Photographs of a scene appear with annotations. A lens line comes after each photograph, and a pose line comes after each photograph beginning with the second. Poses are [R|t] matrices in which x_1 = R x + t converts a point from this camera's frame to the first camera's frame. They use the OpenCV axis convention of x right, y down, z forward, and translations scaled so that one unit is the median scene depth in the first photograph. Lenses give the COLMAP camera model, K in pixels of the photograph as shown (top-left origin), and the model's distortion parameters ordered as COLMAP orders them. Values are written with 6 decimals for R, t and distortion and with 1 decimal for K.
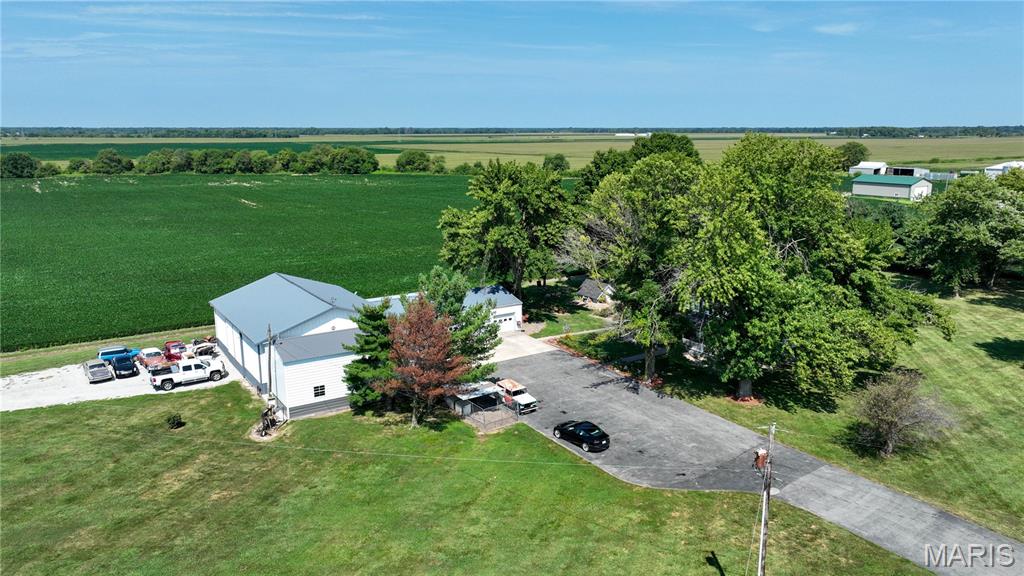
lens RADIAL K [[721.1, 0, 512.0], [0, 721.1, 293.6], [0, 0, 1]] dist [-0.004737, 0.020268]
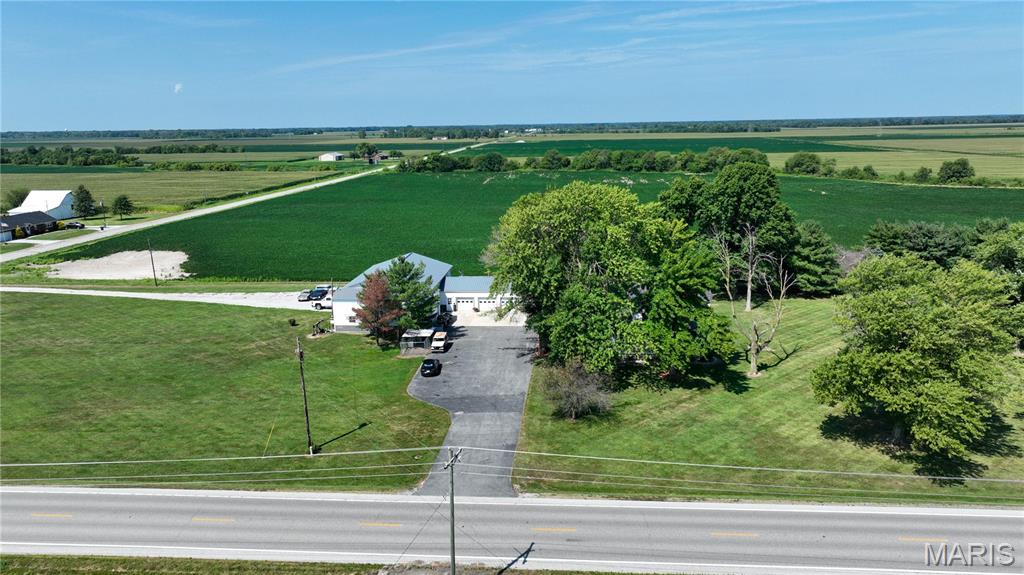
lens RADIAL K [[721.1, 0, 516.1], [0, 721.1, 284.1], [0, 0, 1]] dist [-0.004737, 0.020268]
pose [[0.783988, 0.120250, -0.609017, 0.179461], [-0.120525, 0.991876, 0.040693, -0.011089], [0.608963, 0.041499, 0.792112, -0.022332]]
